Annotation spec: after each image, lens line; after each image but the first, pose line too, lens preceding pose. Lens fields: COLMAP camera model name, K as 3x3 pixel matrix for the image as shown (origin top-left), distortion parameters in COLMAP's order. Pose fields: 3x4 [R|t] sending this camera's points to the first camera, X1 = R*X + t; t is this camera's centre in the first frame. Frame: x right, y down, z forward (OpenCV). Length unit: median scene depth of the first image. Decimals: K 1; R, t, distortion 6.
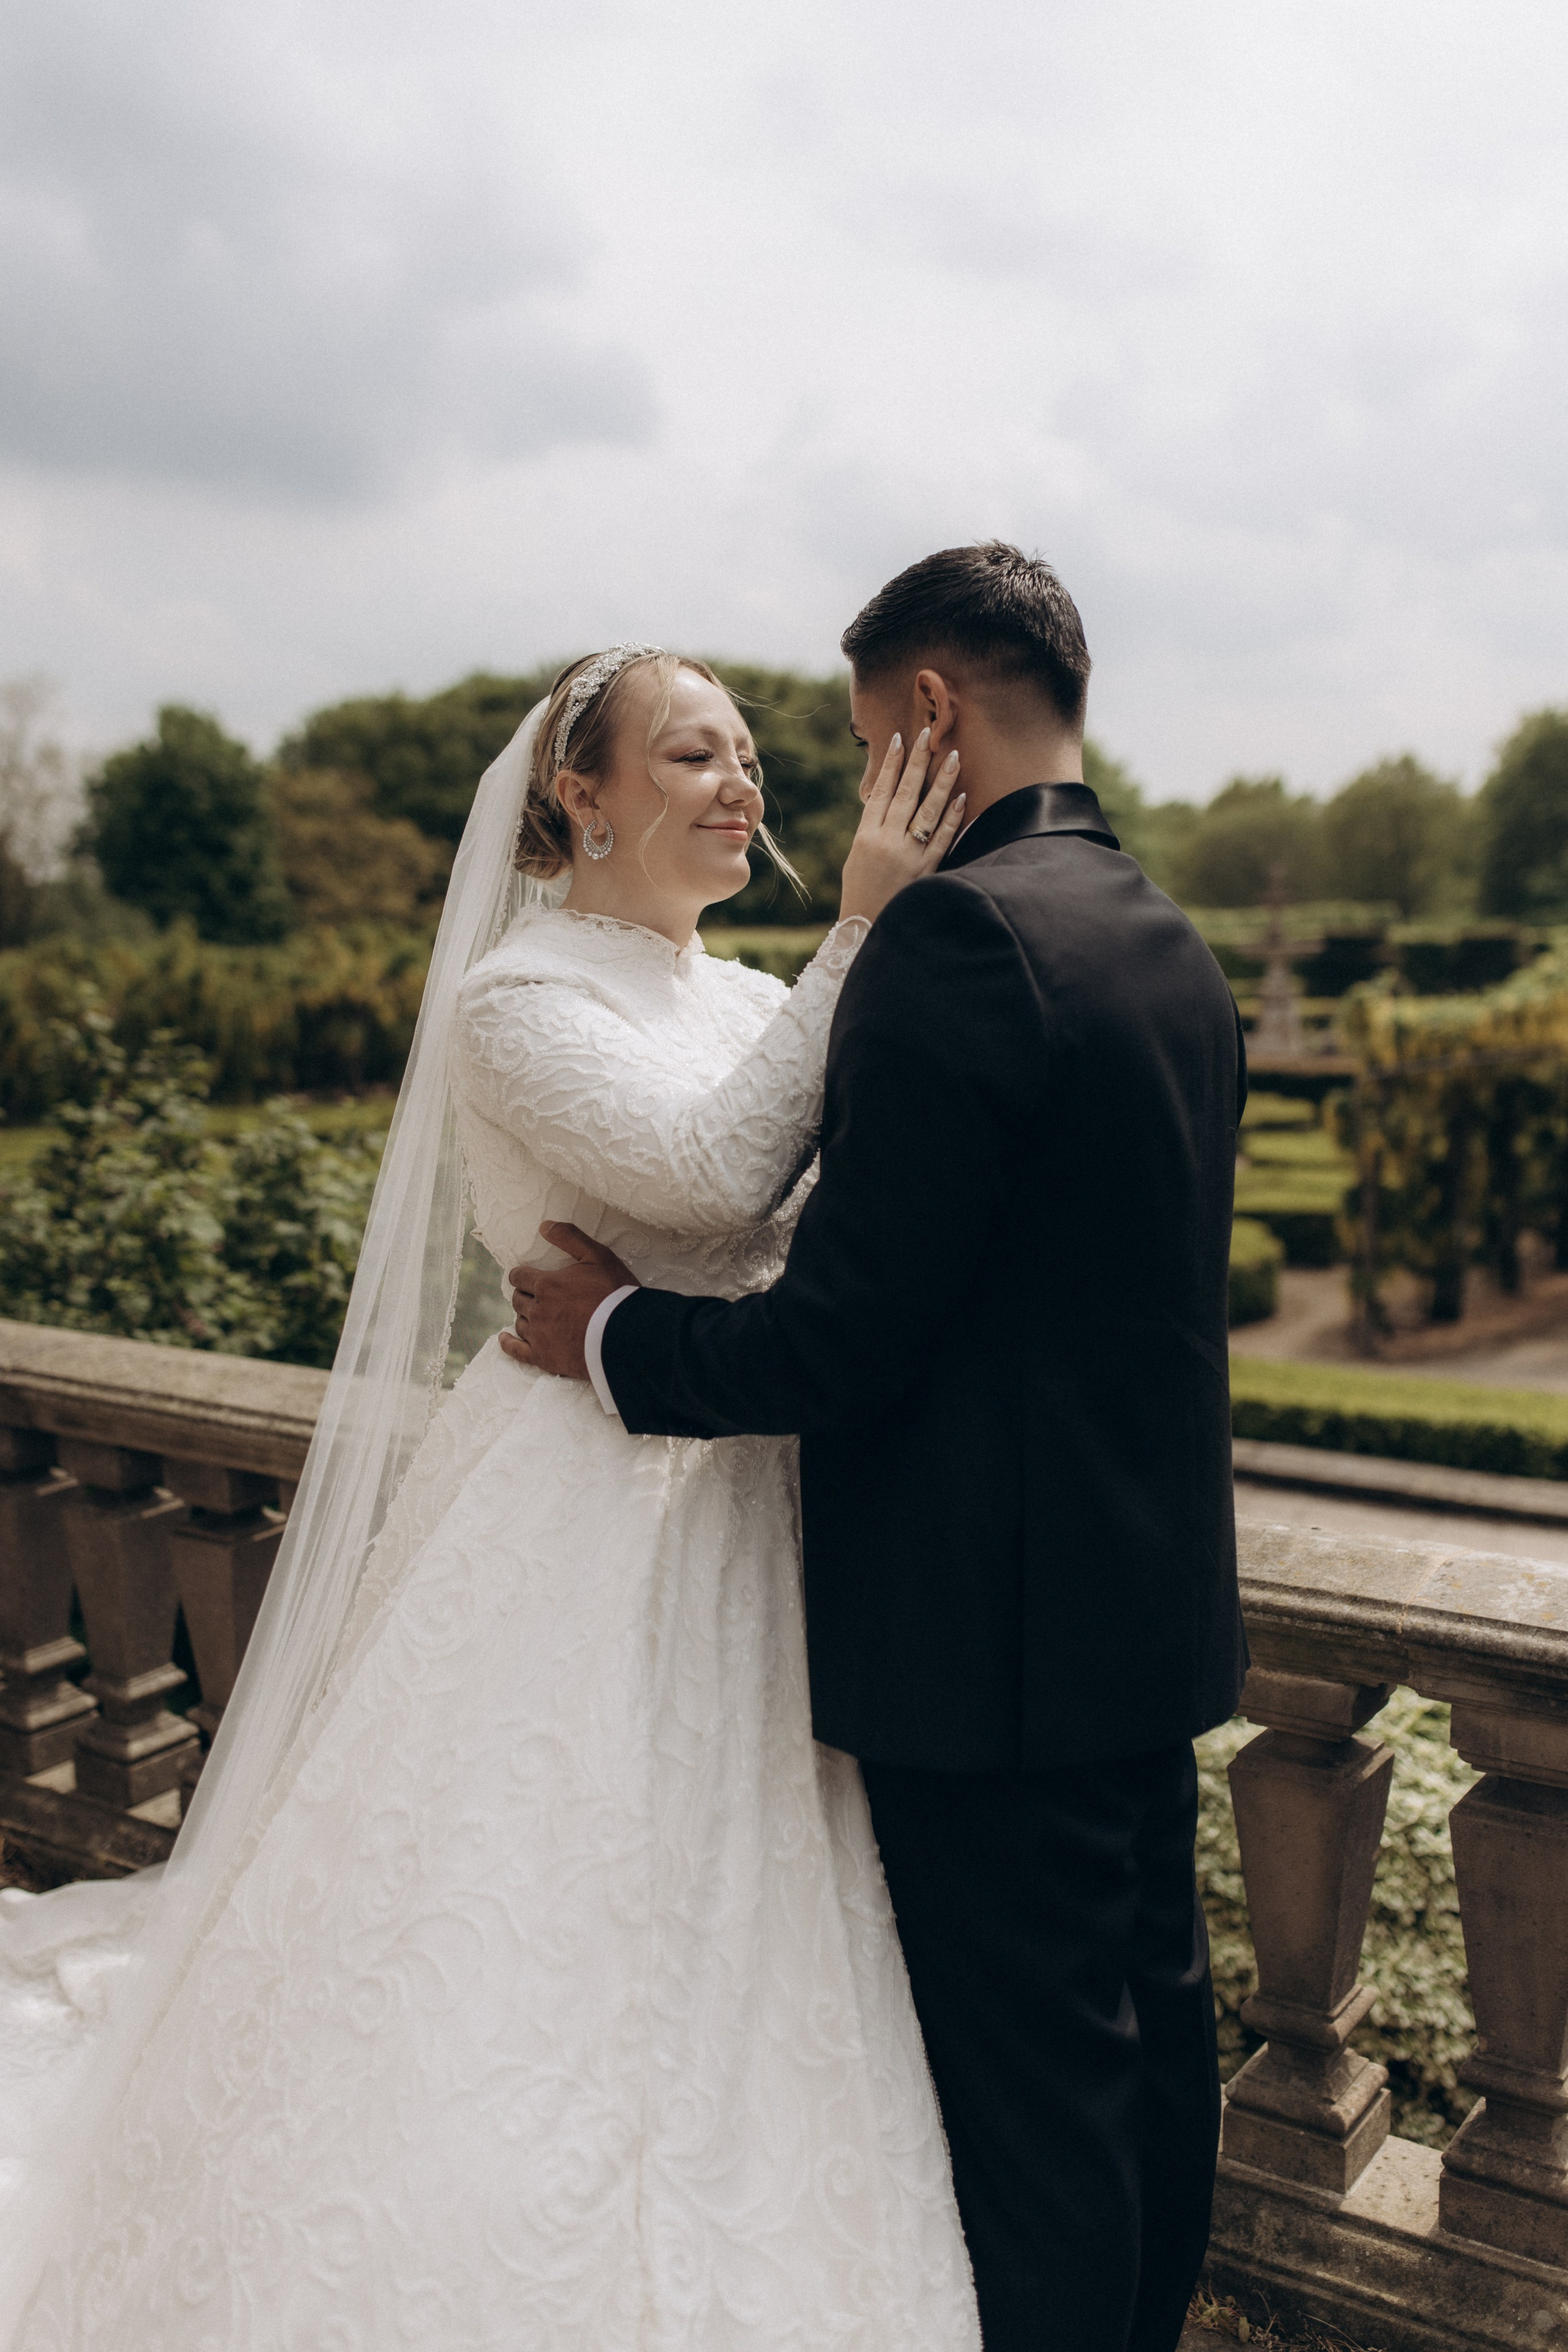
lens RADIAL K [[2191.5, 0, 719.6], [0, 2191.5, 1167.0], [0, 0, 1]] dist [-0.025263, 0.000000]
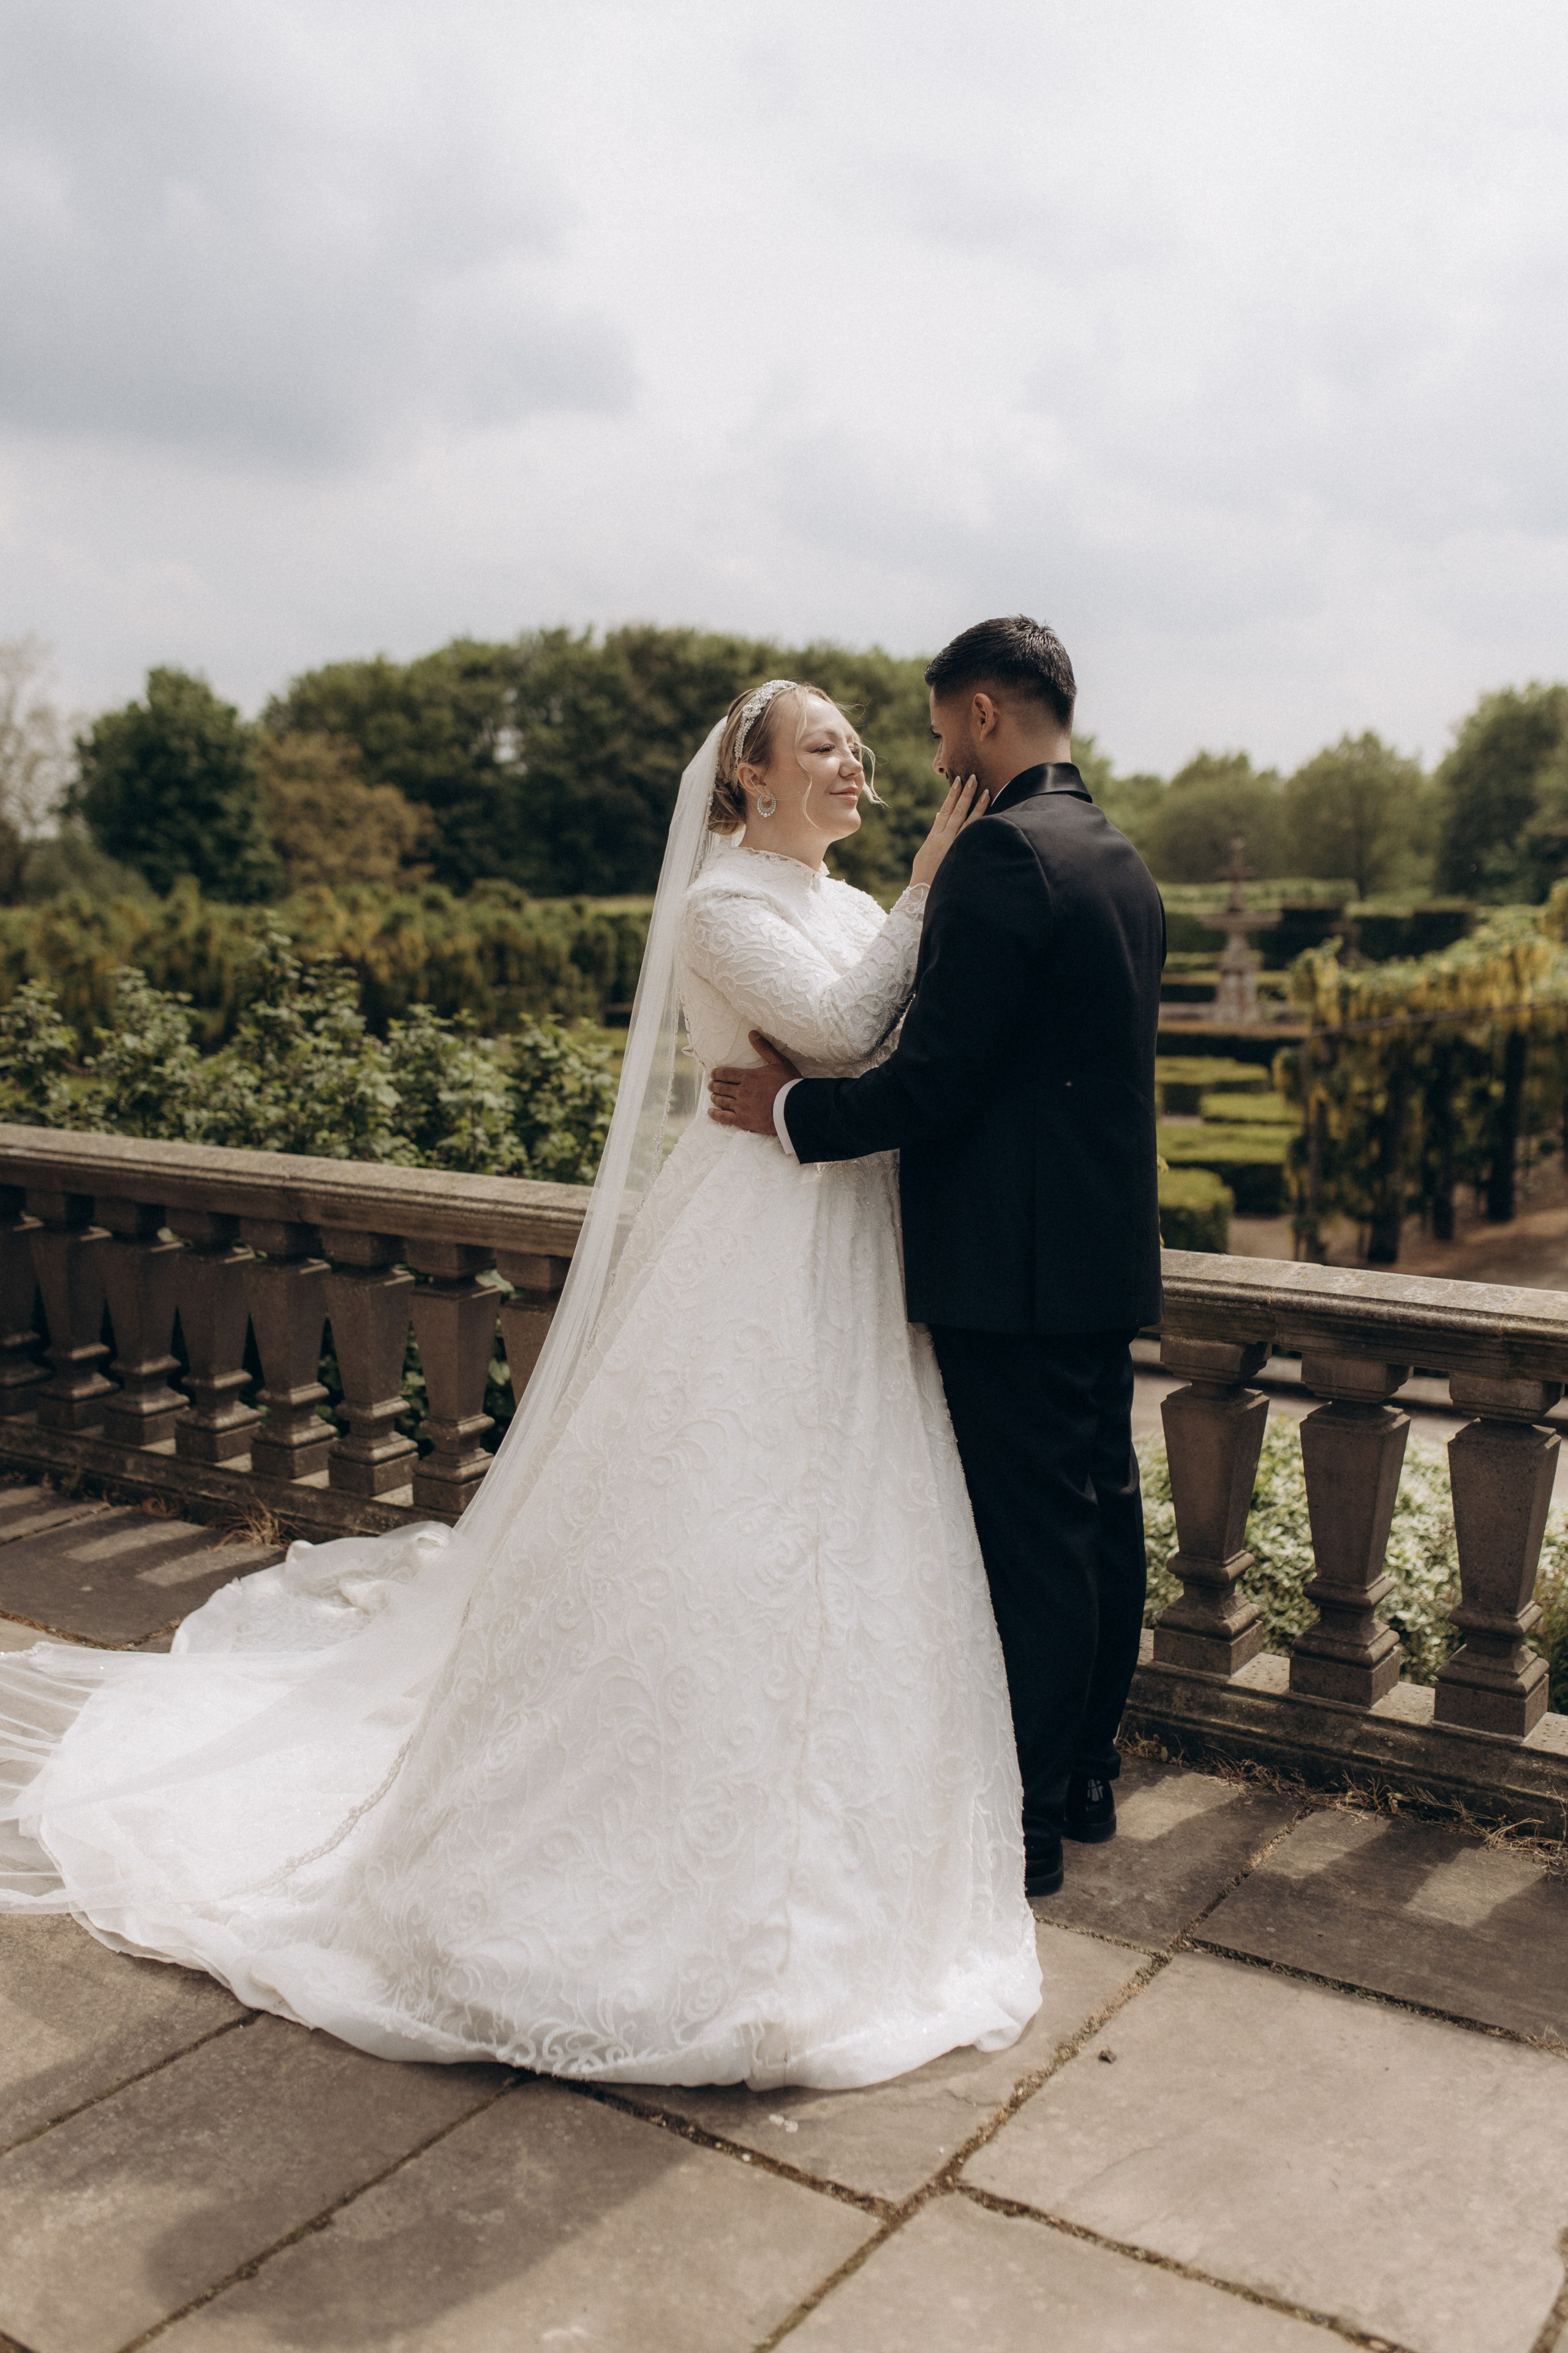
lens RADIAL K [[2192.2, 0, 780.2], [0, 2192.2, 1182.7], [0, 0, 1]] dist [-0.025263, 0.000000]
pose [[0.999017, 0.005598, 0.043977, -0.077199], [-0.006509, 0.999766, 0.020615, 0.066720], [-0.043851, -0.020881, 0.998820, -0.398636]]
